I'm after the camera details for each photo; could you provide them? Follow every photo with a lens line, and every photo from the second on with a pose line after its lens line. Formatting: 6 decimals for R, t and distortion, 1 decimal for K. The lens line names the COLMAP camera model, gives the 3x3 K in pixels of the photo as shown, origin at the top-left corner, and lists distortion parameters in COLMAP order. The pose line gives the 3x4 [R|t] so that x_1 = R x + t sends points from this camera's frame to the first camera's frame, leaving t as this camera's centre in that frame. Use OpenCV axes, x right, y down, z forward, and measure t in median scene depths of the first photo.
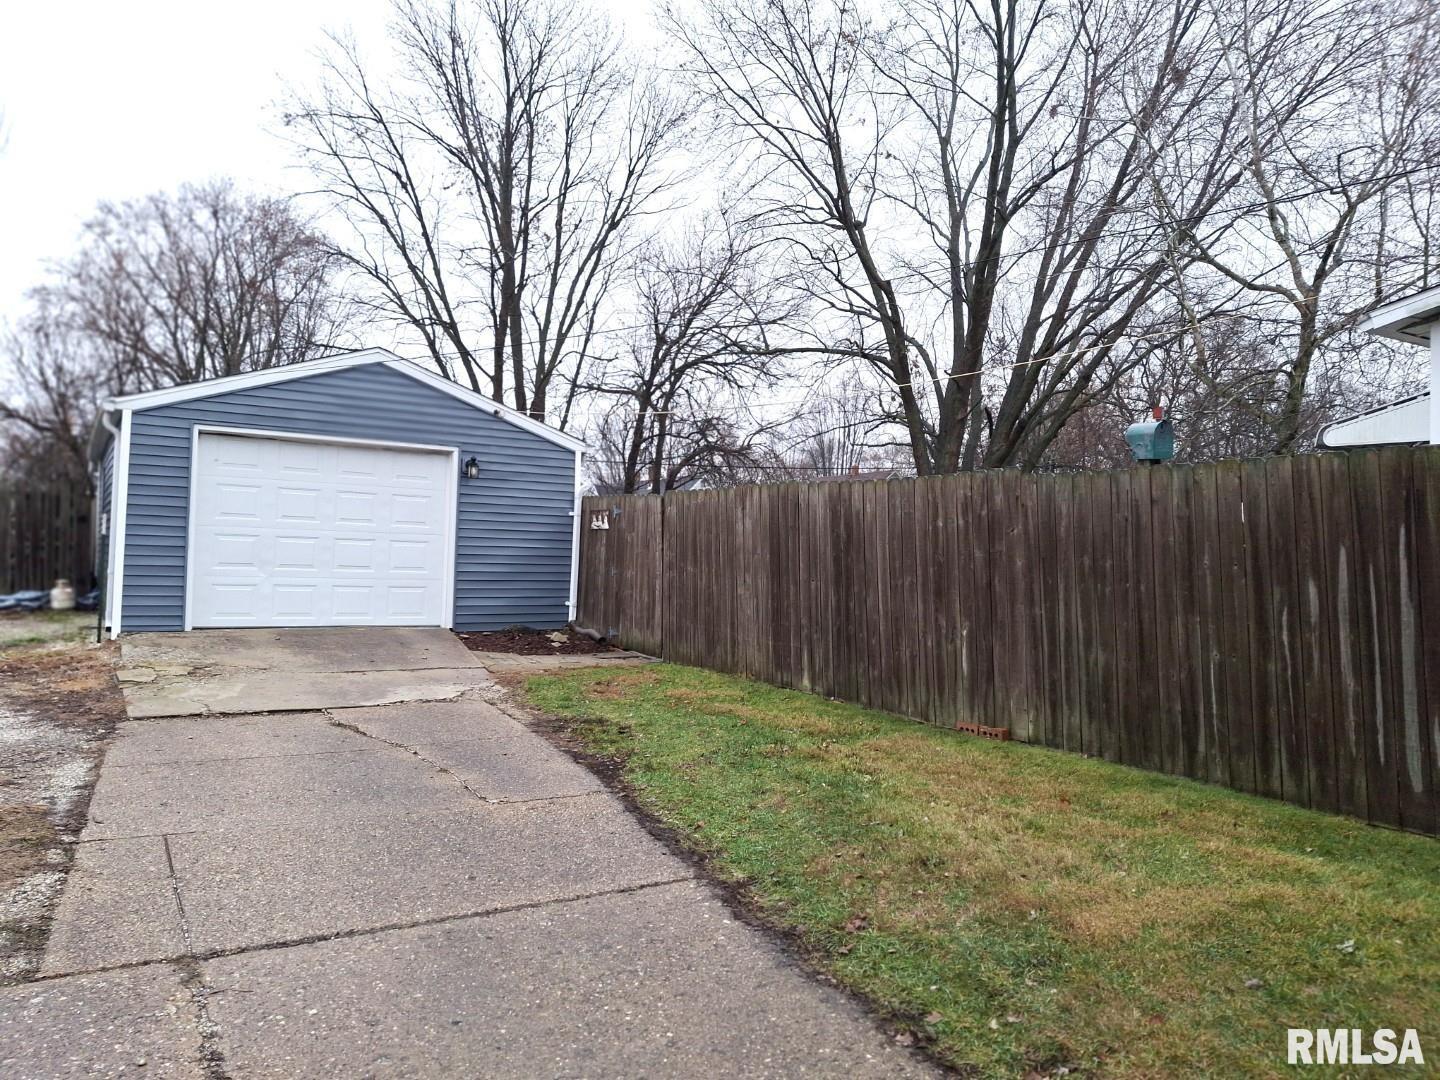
lens RADIAL K [[1063.9, 0, 723.4], [0, 1063.9, 533.6], [0, 0, 1]] dist [0.118029, -0.225946]
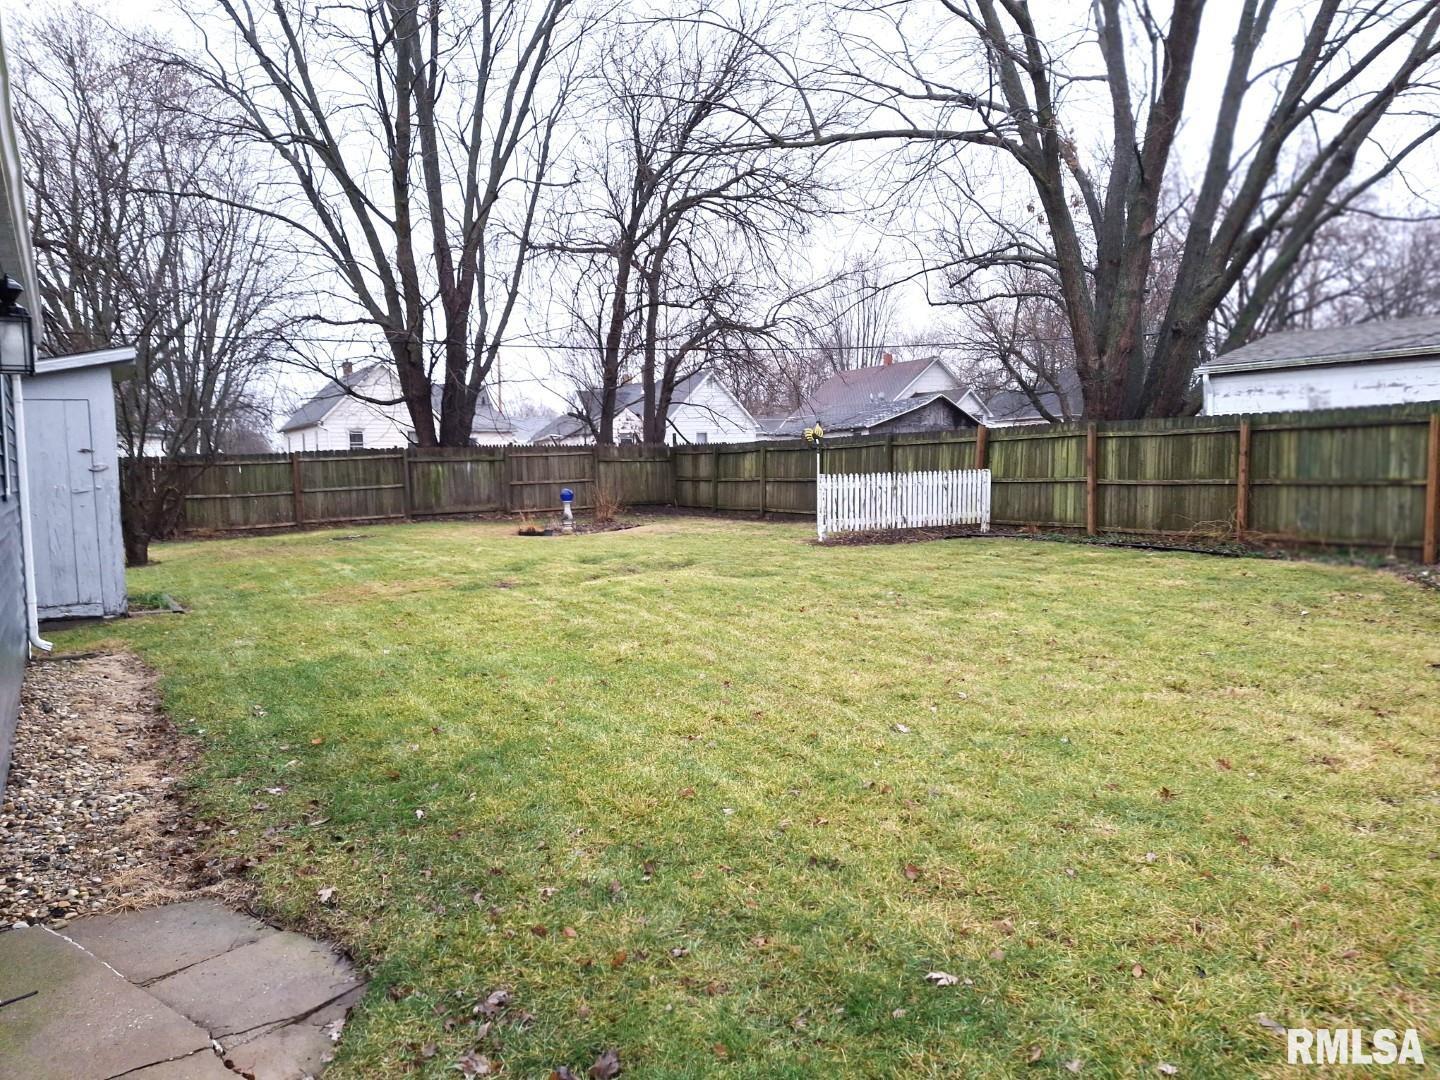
lens RADIAL K [[1063.9, 0, 723.4], [0, 1063.9, 533.6], [0, 0, 1]] dist [0.118029, -0.225946]
pose [[0.998949, -0.045804, -0.001940, -0.017649], [0.045802, 0.995270, 0.085668, -0.002266], [-0.001993, -0.085667, 0.996322, 0.290679]]
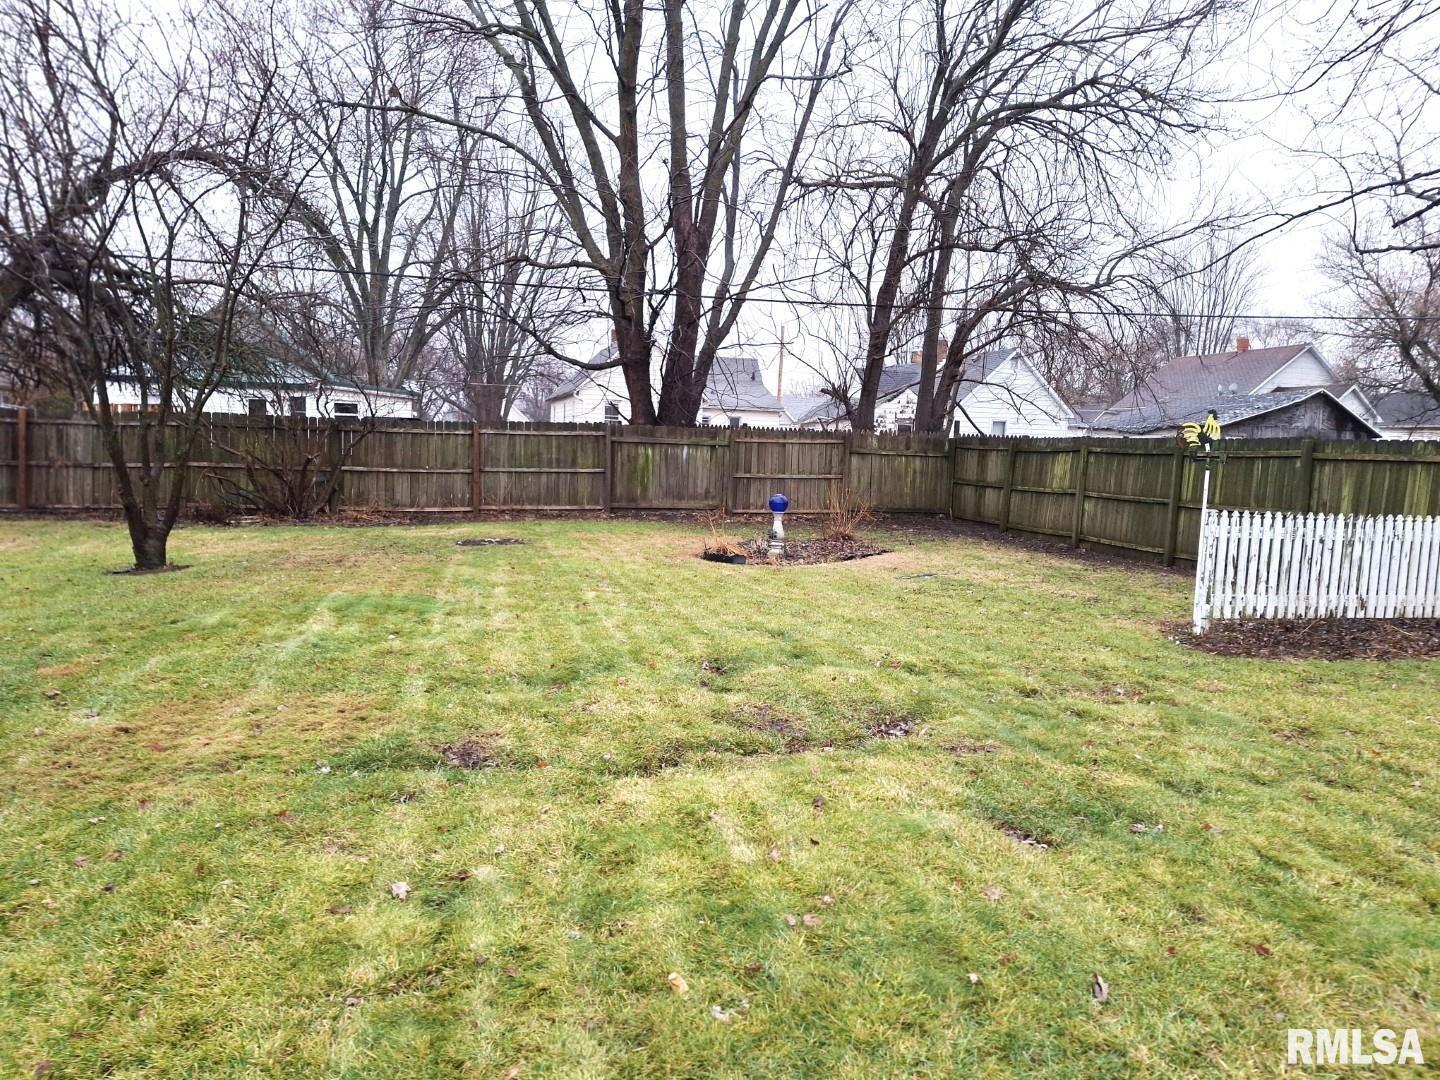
lens RADIAL K [[1063.9, 0, 723.4], [0, 1063.9, 533.6], [0, 0, 1]] dist [0.118029, -0.225946]
pose [[0.963351, 0.033550, -0.266137, -0.016938], [-0.008334, 0.995412, 0.095317, -0.003485], [0.268114, -0.089606, 0.959211, 0.448602]]
